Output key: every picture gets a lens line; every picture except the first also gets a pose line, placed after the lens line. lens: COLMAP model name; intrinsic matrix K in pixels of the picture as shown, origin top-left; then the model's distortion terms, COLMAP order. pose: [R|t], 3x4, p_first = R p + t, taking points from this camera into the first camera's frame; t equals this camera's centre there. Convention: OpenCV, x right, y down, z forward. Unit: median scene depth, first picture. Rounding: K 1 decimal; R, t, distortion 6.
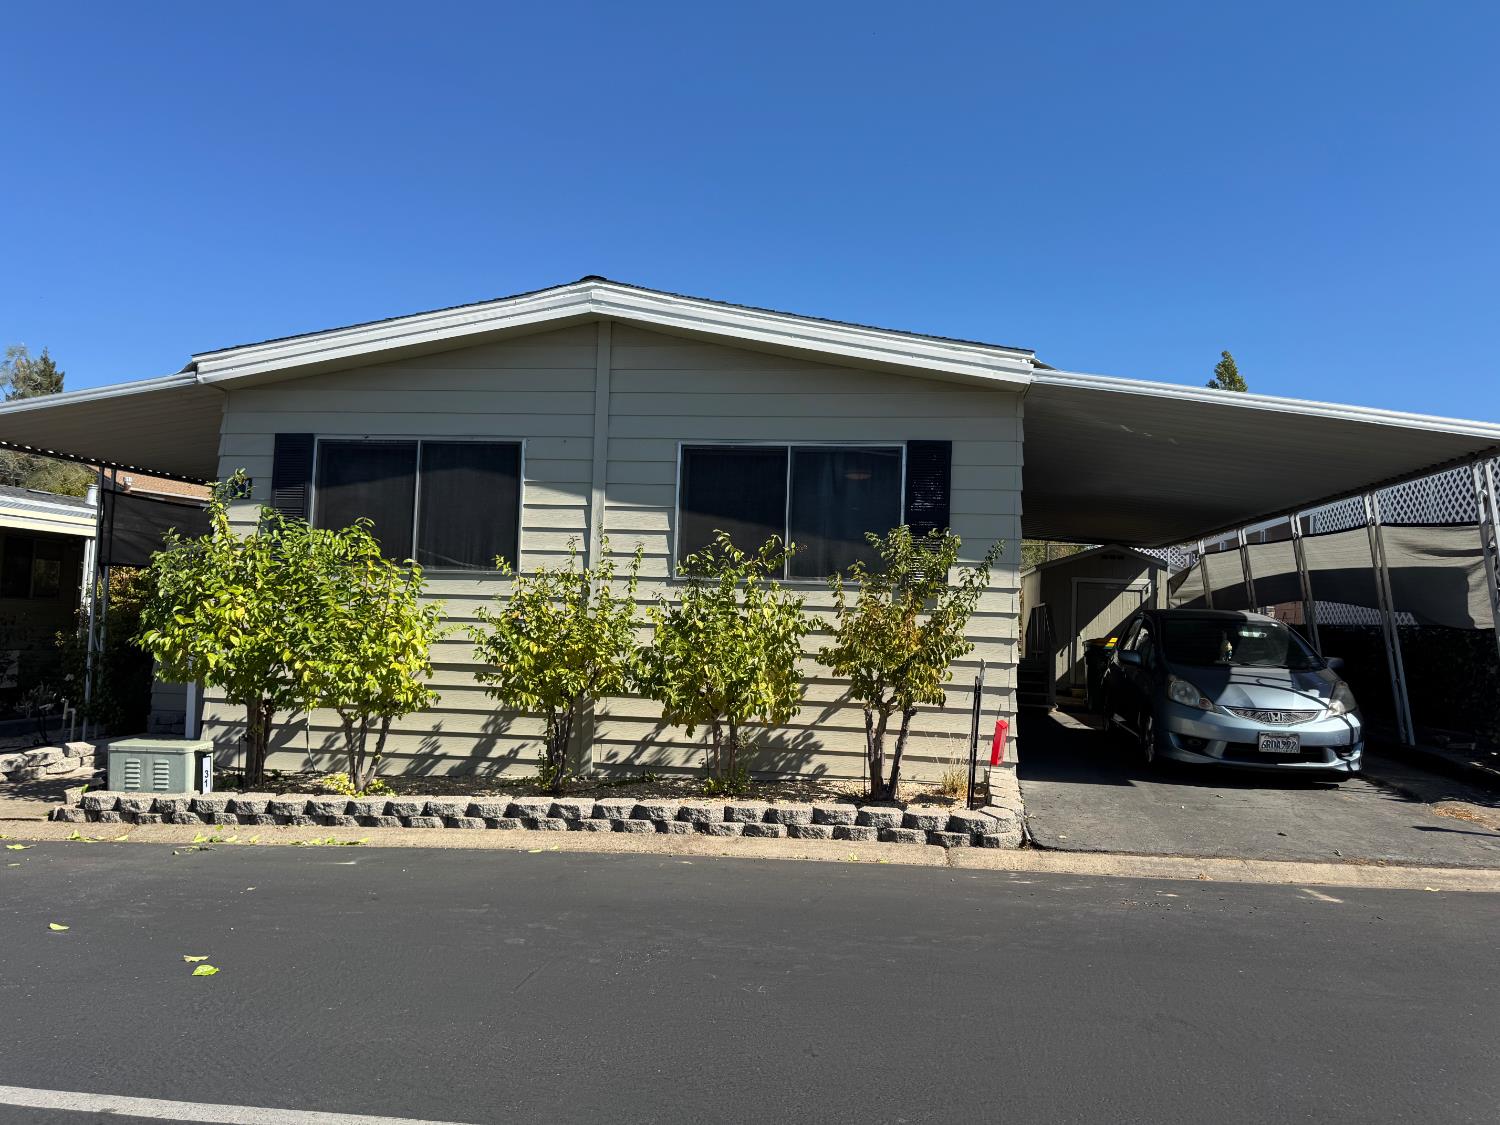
lens RADIAL K [[1074.9, 0, 751.5], [0, 1074.9, 572.2], [0, 0, 1]] dist [-0.030212, -0.018057]
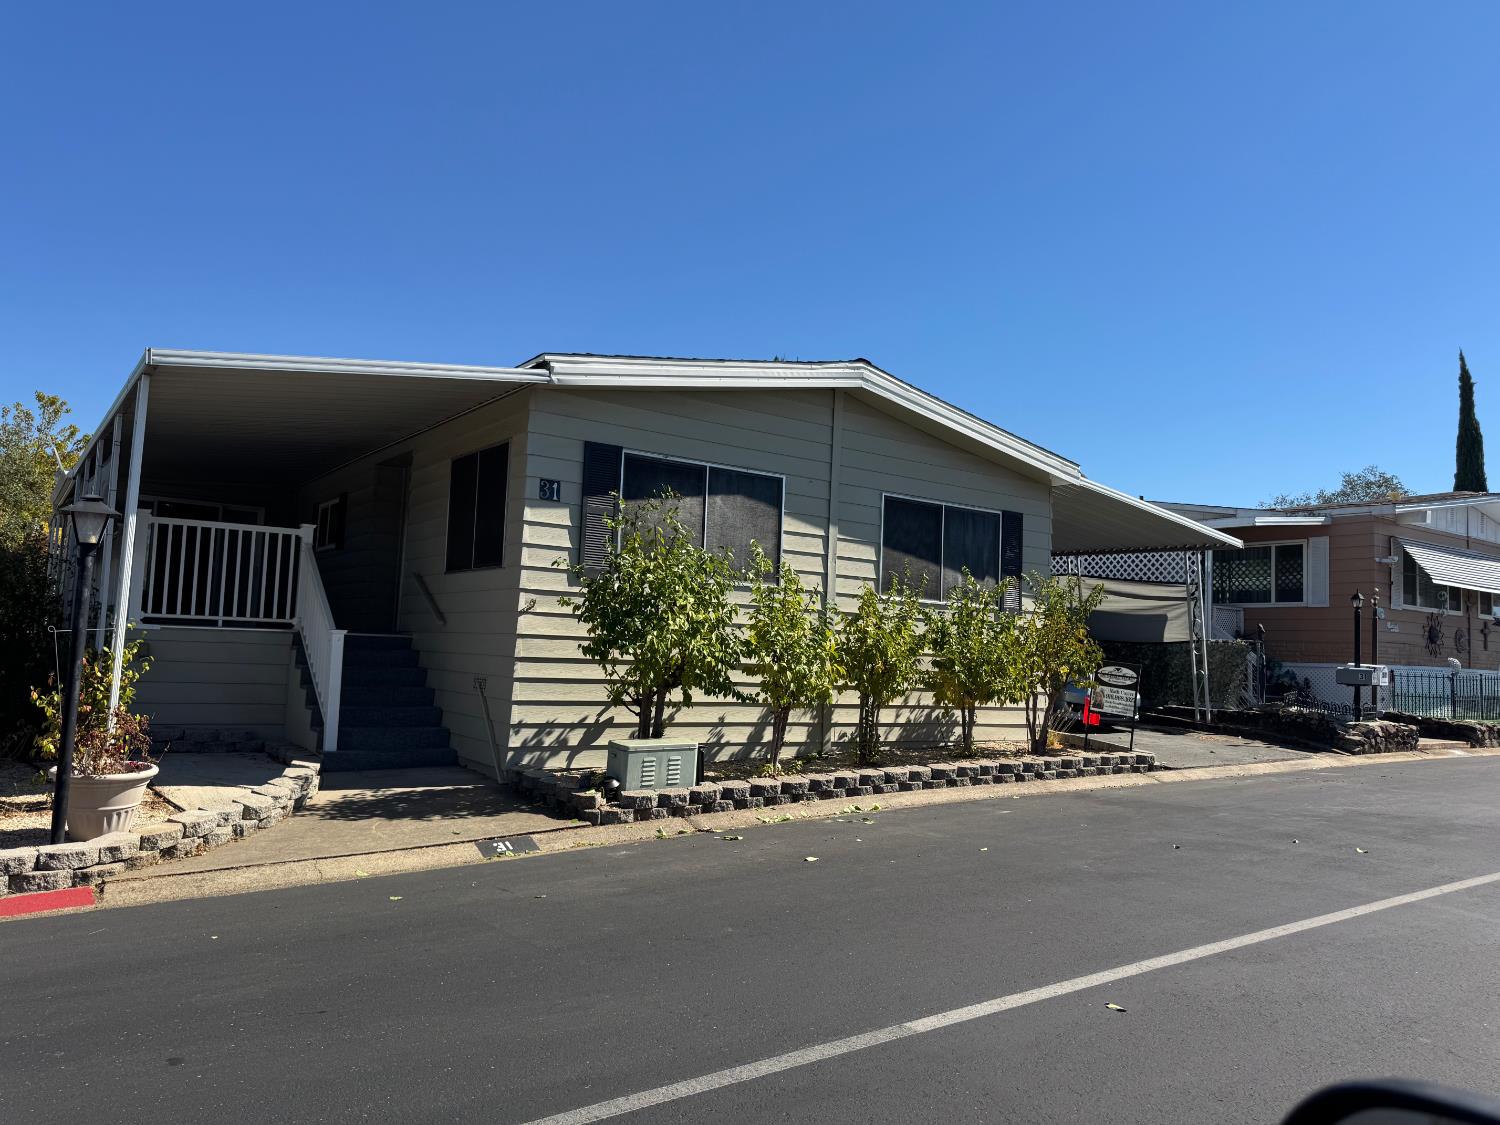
lens RADIAL K [[1074.9, 0, 744.7], [0, 1074.9, 561.7], [0, 0, 1]] dist [-0.030212, -0.018057]
pose [[0.750163, 0.058703, 0.658642, -1.047948], [-0.058617, 0.998034, -0.022190, 0.000623], [-0.658650, -0.021961, 0.752129, 0.123972]]
